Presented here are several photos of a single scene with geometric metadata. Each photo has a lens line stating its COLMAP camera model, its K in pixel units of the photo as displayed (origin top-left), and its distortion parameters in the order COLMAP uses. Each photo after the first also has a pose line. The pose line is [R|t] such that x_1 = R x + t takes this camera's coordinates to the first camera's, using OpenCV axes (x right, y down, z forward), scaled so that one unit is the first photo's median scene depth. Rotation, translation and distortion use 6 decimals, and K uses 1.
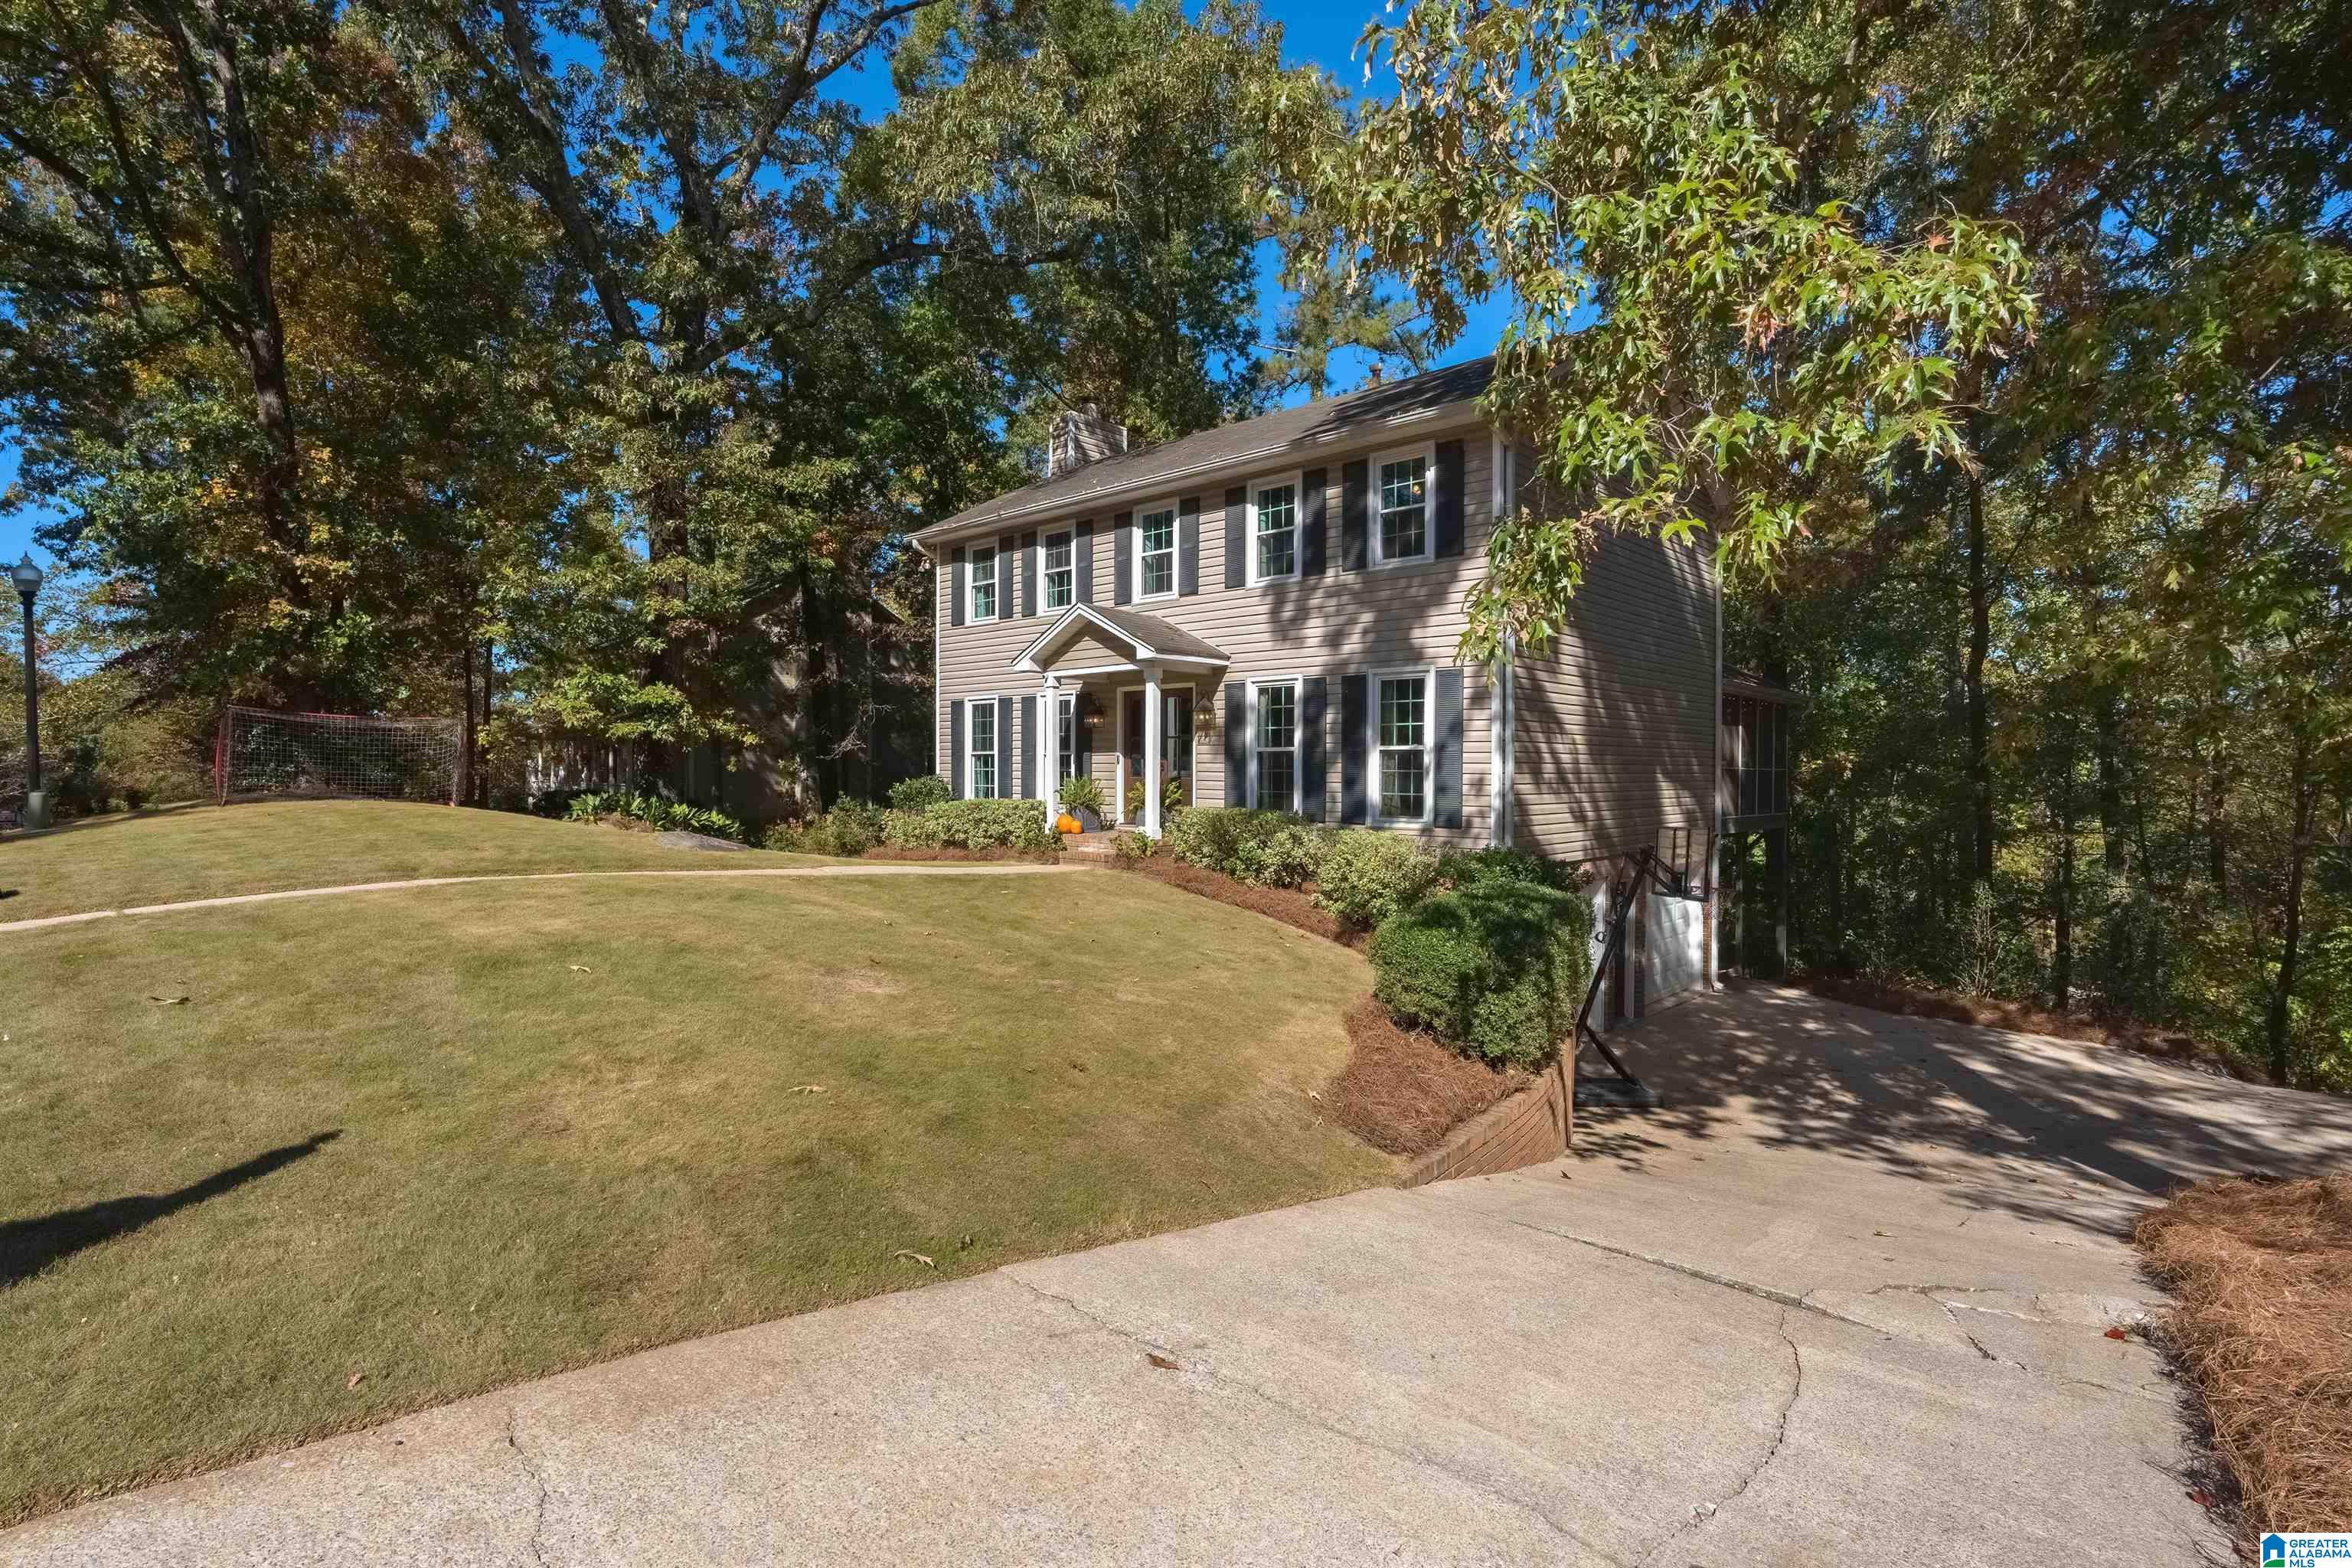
lens RADIAL K [[1077.1, 0, 1179.3], [0, 1077.1, 790.8], [0, 0, 1]] dist [-0.005058, -0.001556]
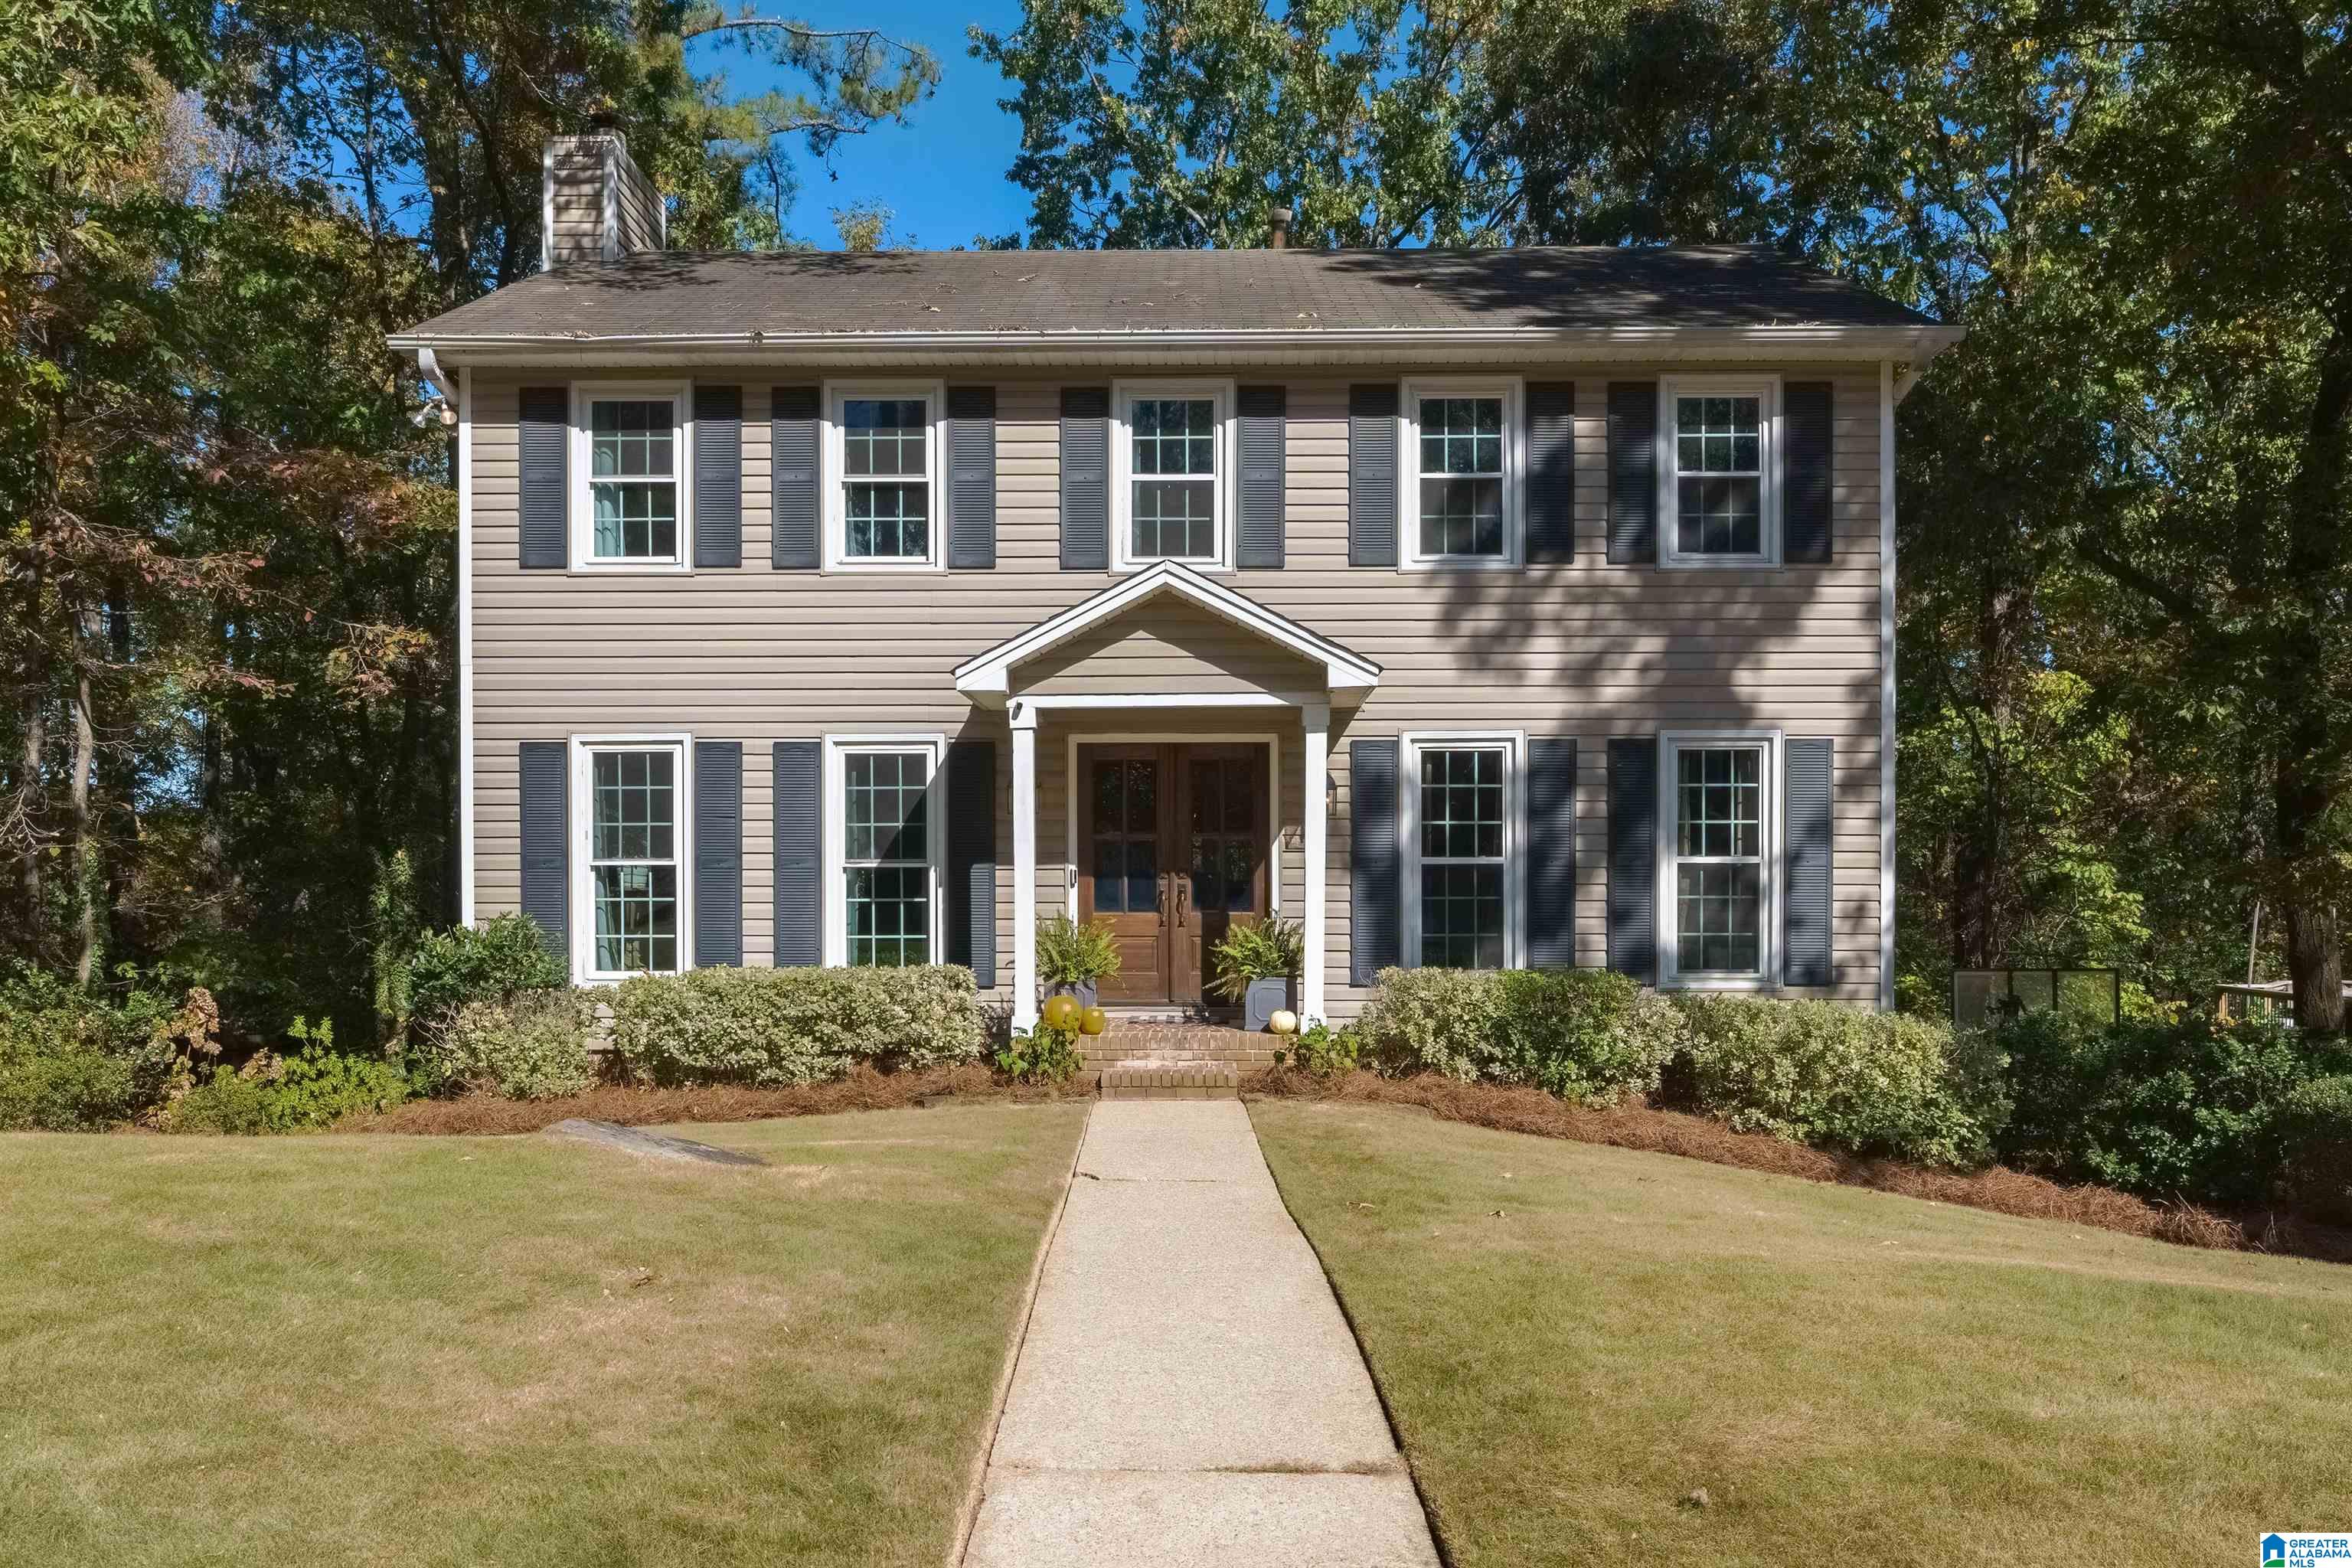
lens RADIAL K [[1308.9, 0, 1019.6], [0, 1308.9, 885.0], [0, 0, 1]] dist [-0.005895, 0.002775]
pose [[0.754517, -0.026914, 0.655728, -0.569181], [0.018859, 0.999635, 0.019330, -0.045135], [-0.656009, -0.002219, 0.754750, 0.660482]]
